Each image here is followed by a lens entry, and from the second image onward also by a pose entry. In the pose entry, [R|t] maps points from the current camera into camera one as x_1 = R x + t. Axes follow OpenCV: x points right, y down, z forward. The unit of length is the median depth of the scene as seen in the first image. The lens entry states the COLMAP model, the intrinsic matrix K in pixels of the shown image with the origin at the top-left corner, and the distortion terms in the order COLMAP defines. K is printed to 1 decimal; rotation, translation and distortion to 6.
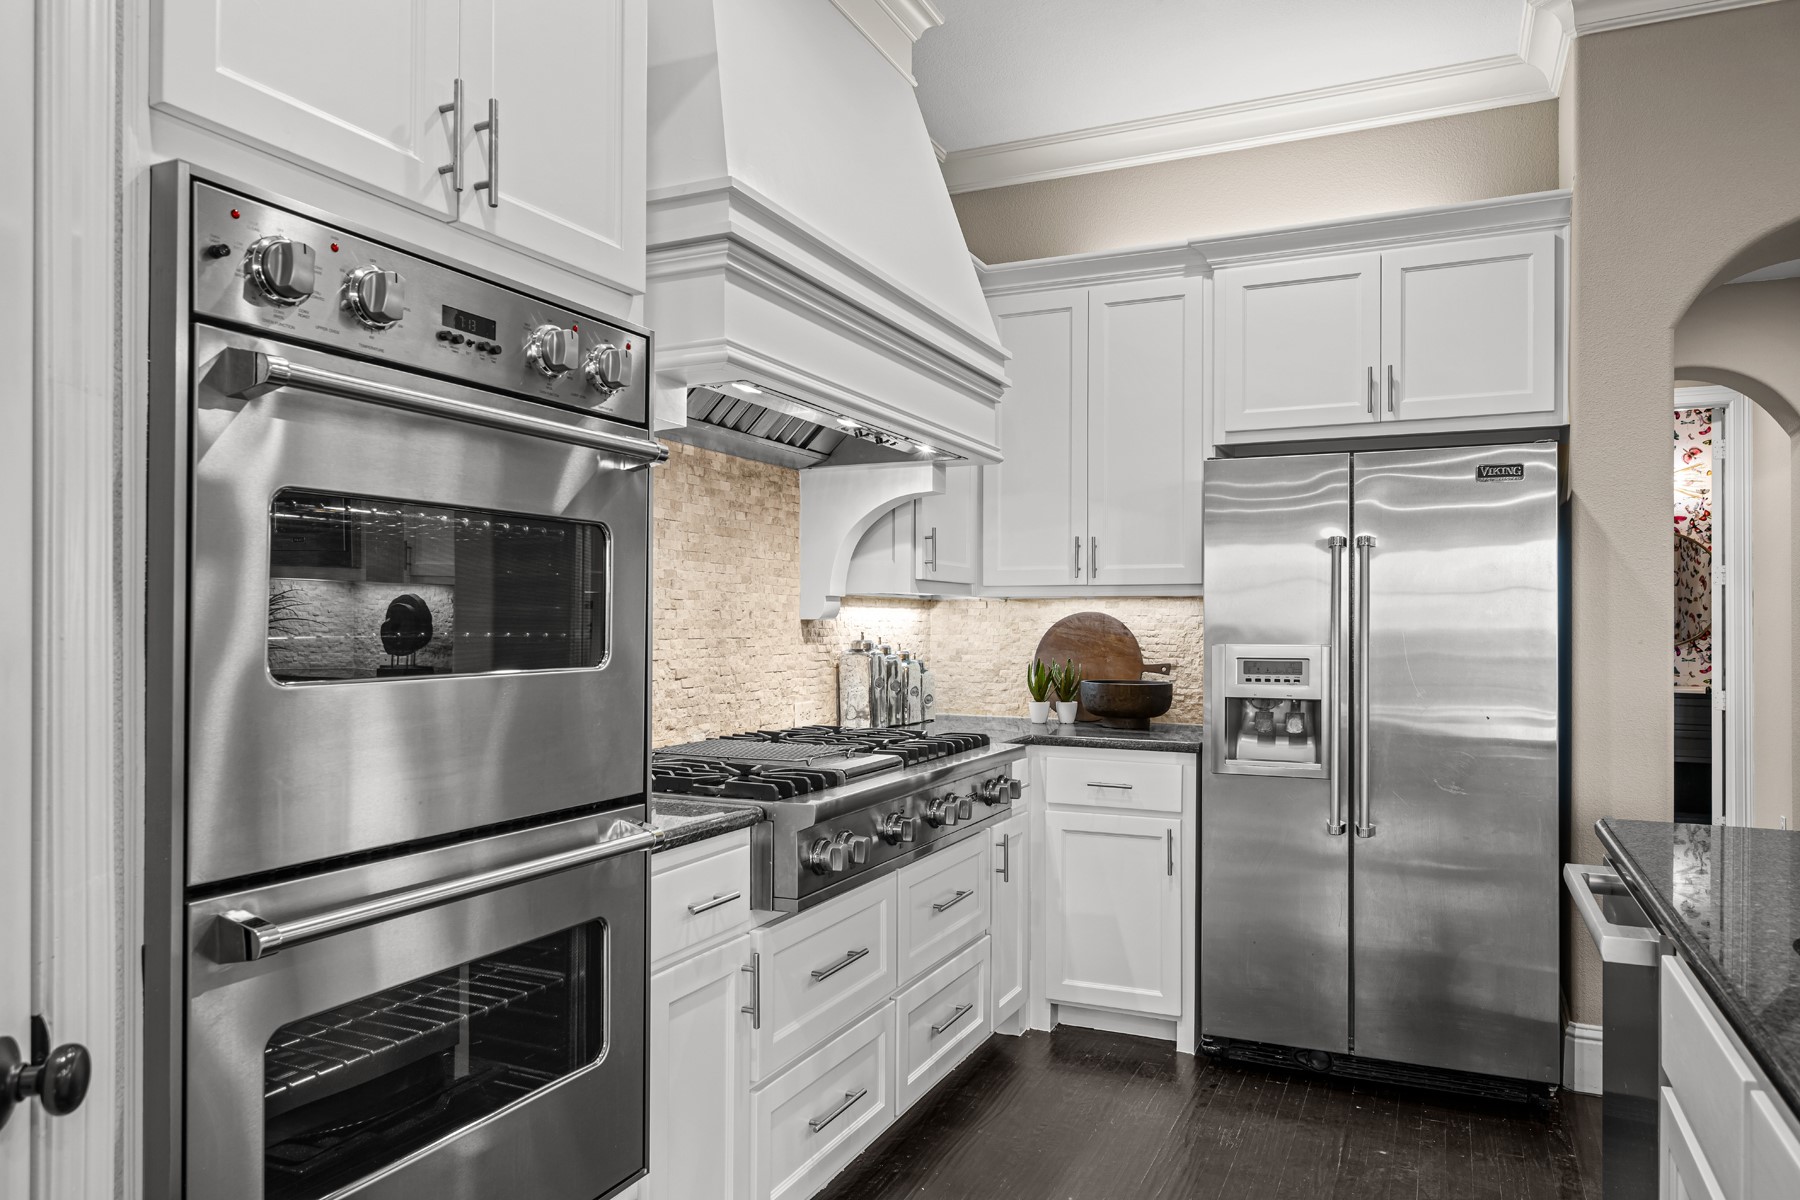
lens RADIAL K [[1177.8, 0, 904.7], [0, 1177.8, 612.3], [0, 0, 1]] dist [-0.004402, -0.001646]
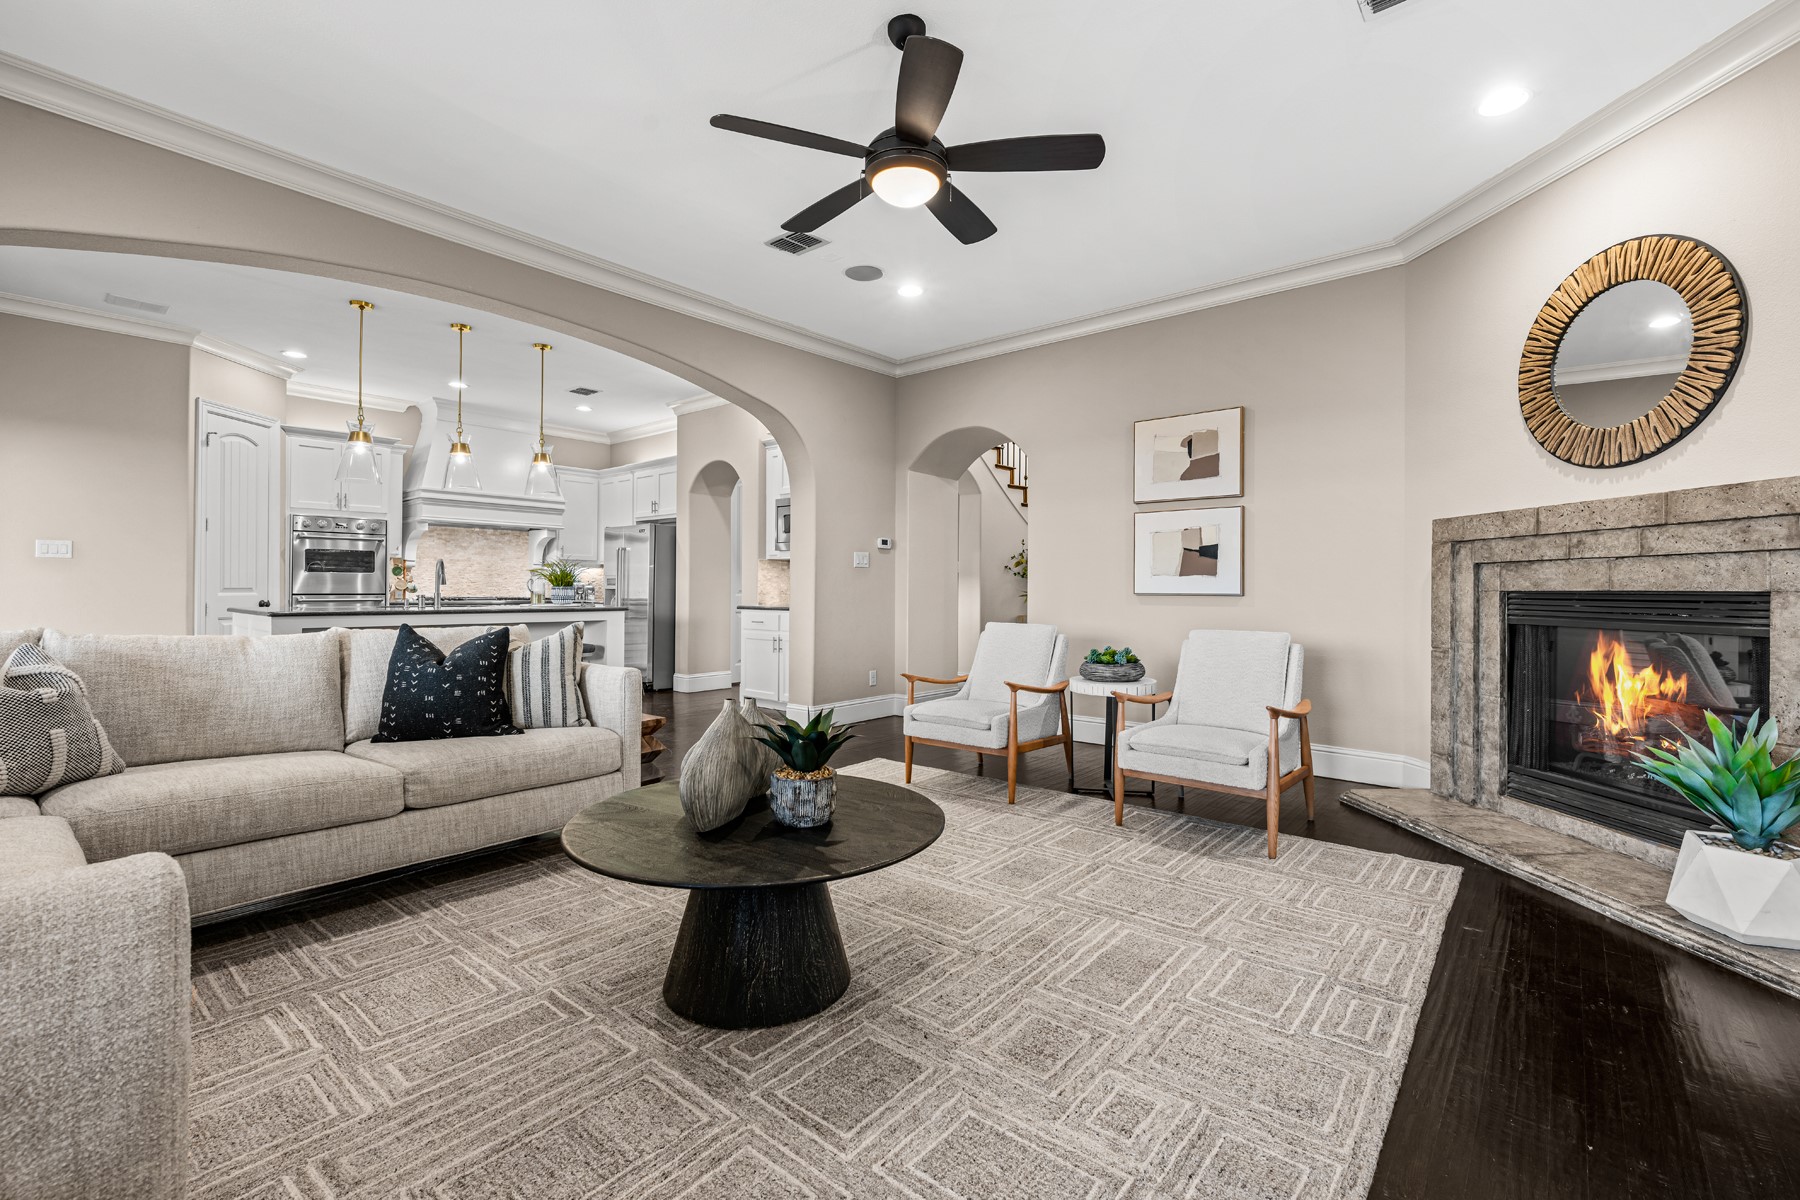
lens RADIAL K [[784.9, 0, 921.2], [0, 784.9, 590.6], [0, 0, 1]] dist [-0.002998, -0.000335]
pose [[0.965666, 0.002329, -0.259775, 1.978543], [0.000155, 0.999954, 0.009540, 0.053750], [0.259785, -0.009253, 0.965622, -1.254062]]
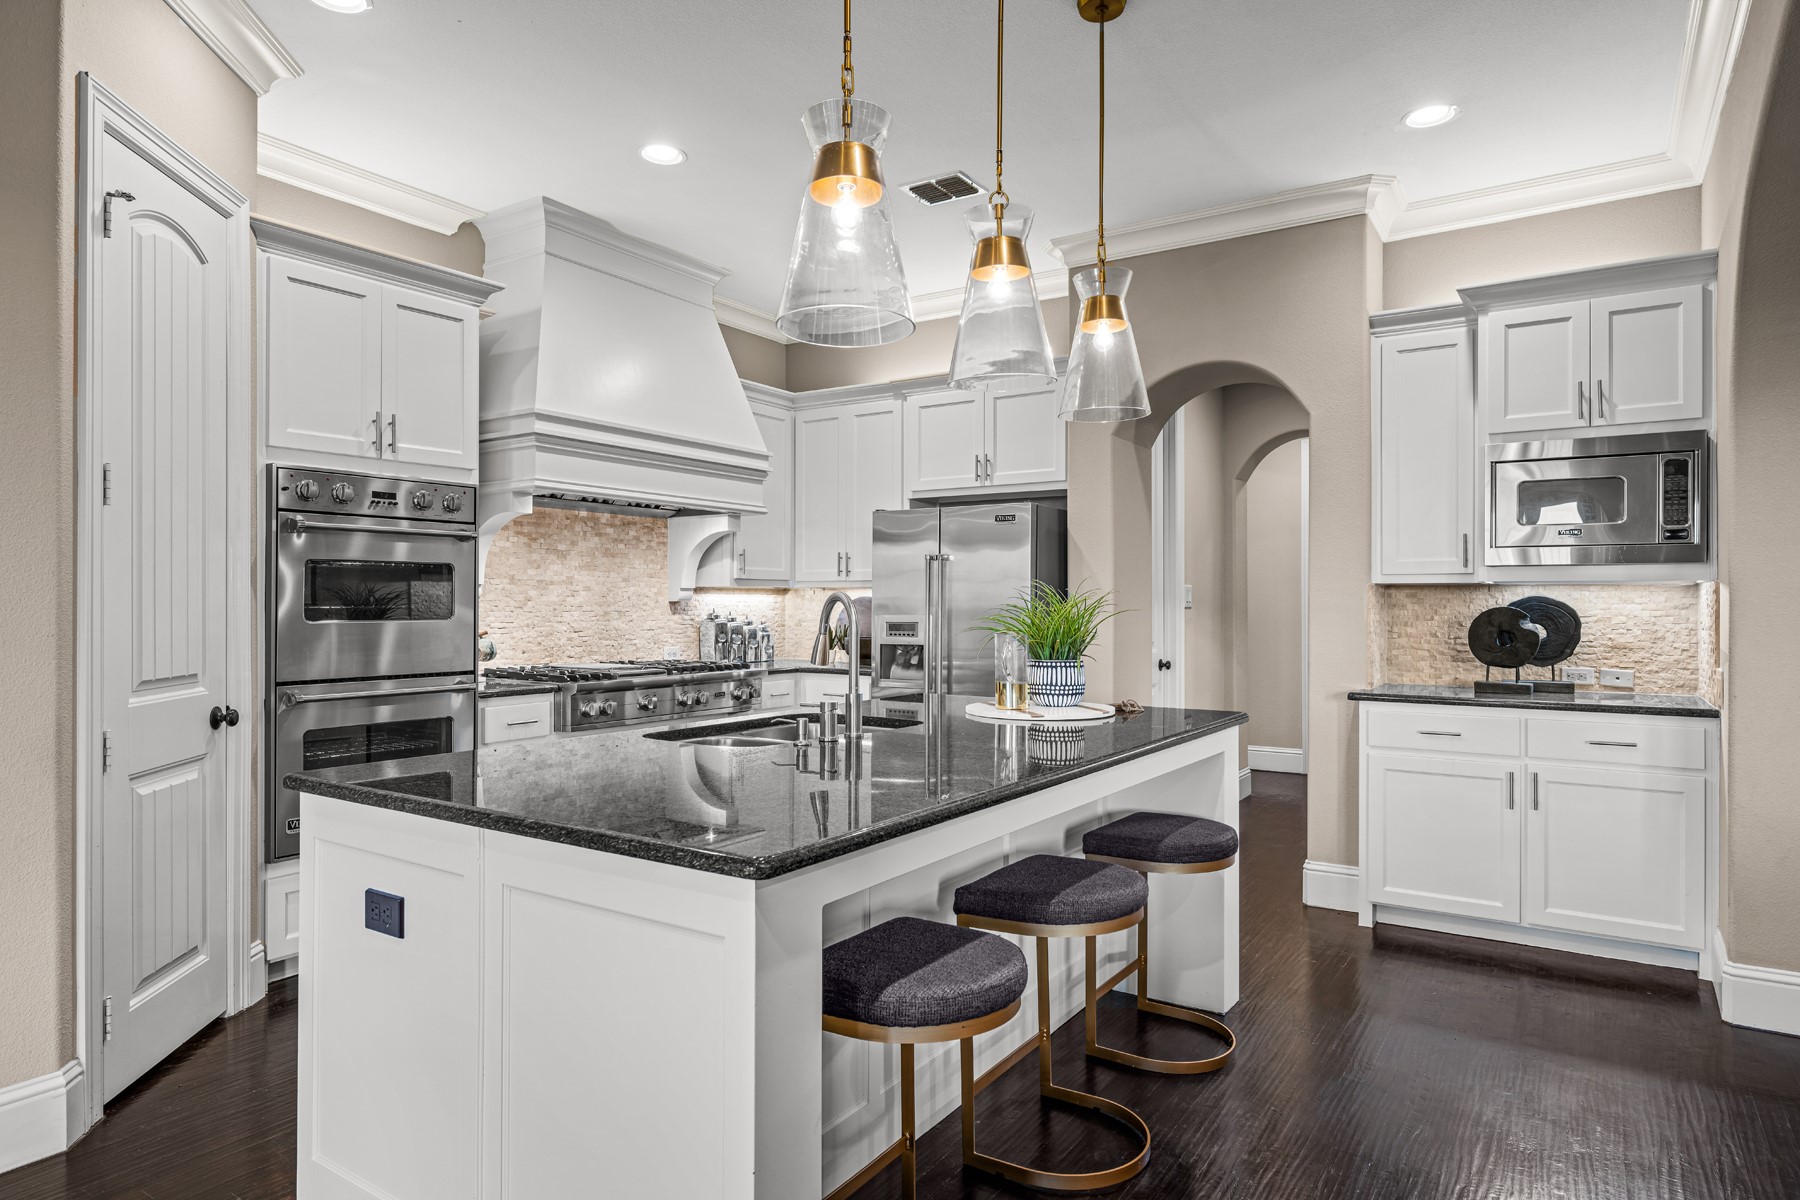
lens RADIAL K [[1042.5, 0, 900.0], [0, 1042.5, 600.0], [0, 0, 1]] dist [-0.001871, -0.000127]
pose [[0.988395, -0.002555, -0.151881, 0.547484], [0.003174, 0.999988, 0.003836, -0.000996], [0.151869, -0.004273, 0.988391, -0.569067]]
